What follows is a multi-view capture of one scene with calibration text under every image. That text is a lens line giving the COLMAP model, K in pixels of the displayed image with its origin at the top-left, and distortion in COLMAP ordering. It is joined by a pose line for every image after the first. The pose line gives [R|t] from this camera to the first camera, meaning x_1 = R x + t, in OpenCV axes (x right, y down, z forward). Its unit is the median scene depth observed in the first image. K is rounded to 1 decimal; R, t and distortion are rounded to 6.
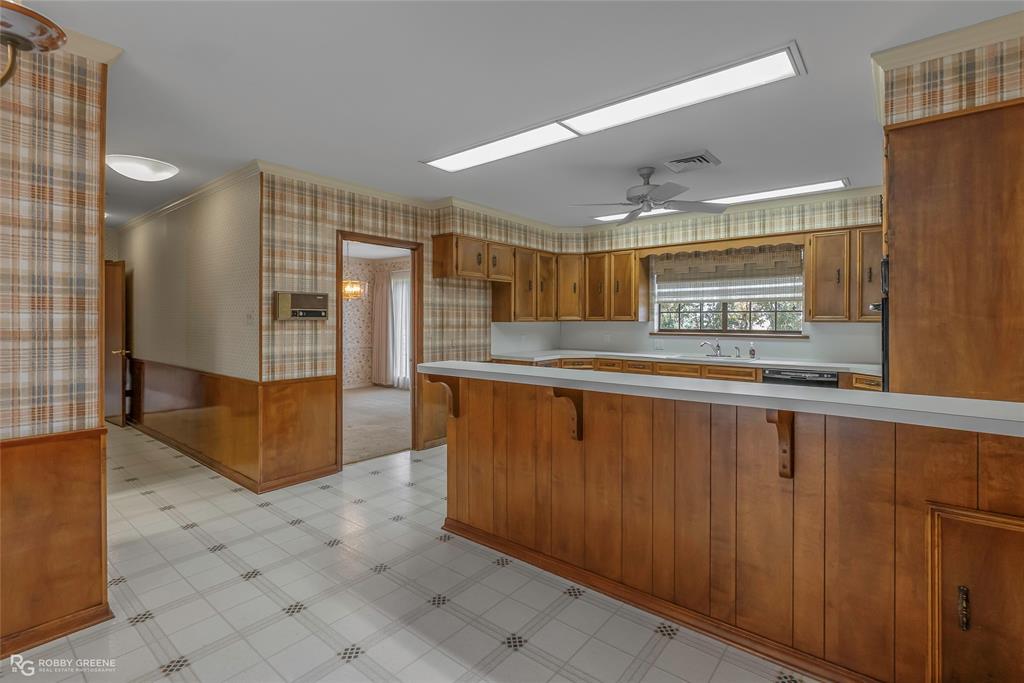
lens RADIAL K [[471.1, 0, 522.3], [0, 471.1, 324.5], [0, 0, 1]] dist [-0.002819, 0.001048]
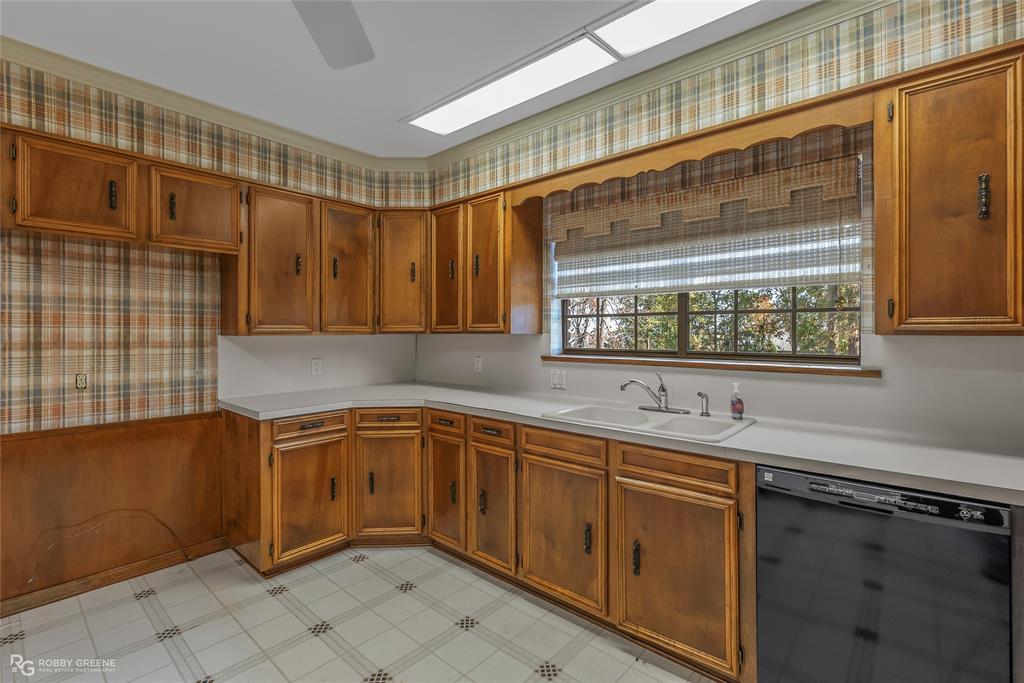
lens RADIAL K [[471.1, 0, 512.0], [0, 471.1, 334.9], [0, 0, 1]] dist [-0.002819, 0.001048]
pose [[0.998677, -0.001388, -0.051409, 0.278549], [0.001093, 0.999983, -0.005766, -0.002648], [0.051416, 0.005702, 0.998661, 0.512042]]
